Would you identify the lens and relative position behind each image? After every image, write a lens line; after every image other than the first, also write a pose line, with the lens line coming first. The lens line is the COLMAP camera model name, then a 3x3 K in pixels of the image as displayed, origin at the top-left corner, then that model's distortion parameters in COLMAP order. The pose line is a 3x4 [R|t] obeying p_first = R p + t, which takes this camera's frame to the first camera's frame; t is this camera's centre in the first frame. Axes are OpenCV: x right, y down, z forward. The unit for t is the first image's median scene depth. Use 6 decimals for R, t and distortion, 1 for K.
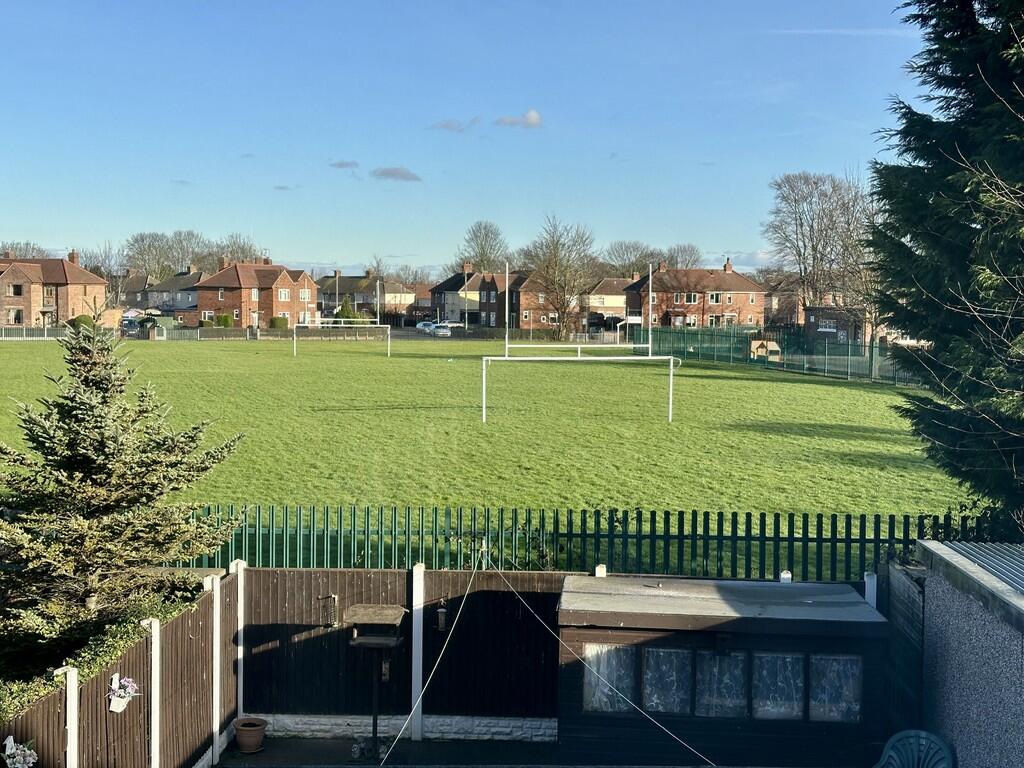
lens RADIAL K [[1467.6, 0, 513.3], [0, 1467.6, 384.6], [0, 0, 1]] dist [0.170835, 0.000000]
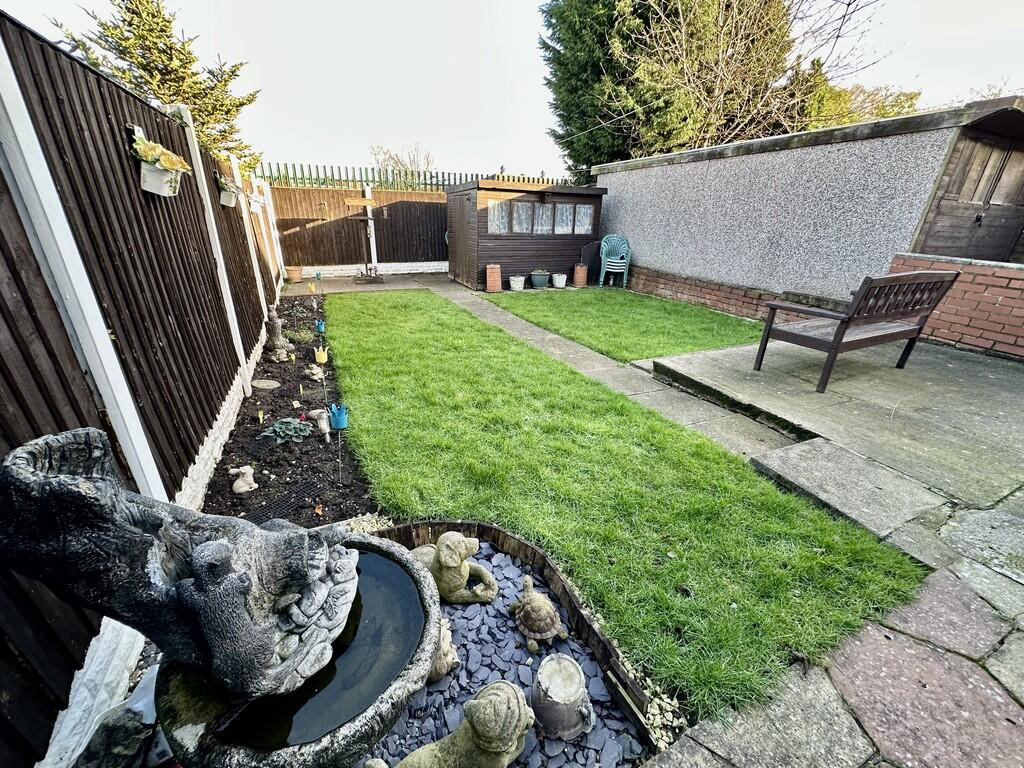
lens RADIAL K [[408.7, 0, 511.5], [0, 408.7, 383.6], [0, 0, 1]] dist [-0.000879, 0.000713]
pose [[0.873366, -0.178946, 0.453002, -0.233023], [0.012260, 0.937846, 0.346834, 0.220316], [-0.486911, -0.297359, 0.821277, 0.429457]]
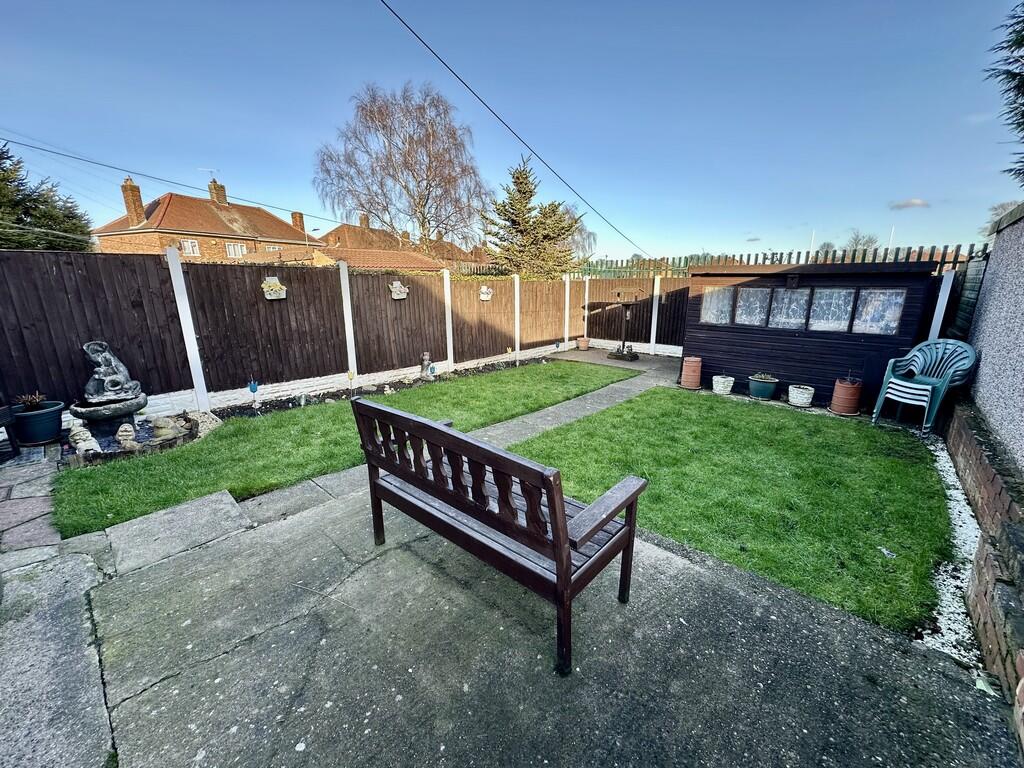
lens RADIAL K [[408.7, 0, 510.2], [0, 408.7, 385.5], [0, 0, 1]] dist [-0.000879, 0.000713]
pose [[0.785635, 0.140813, -0.602453, 0.182183], [-0.028387, 0.980934, 0.192259, 0.206595], [0.618039, -0.133943, 0.774653, 0.443019]]
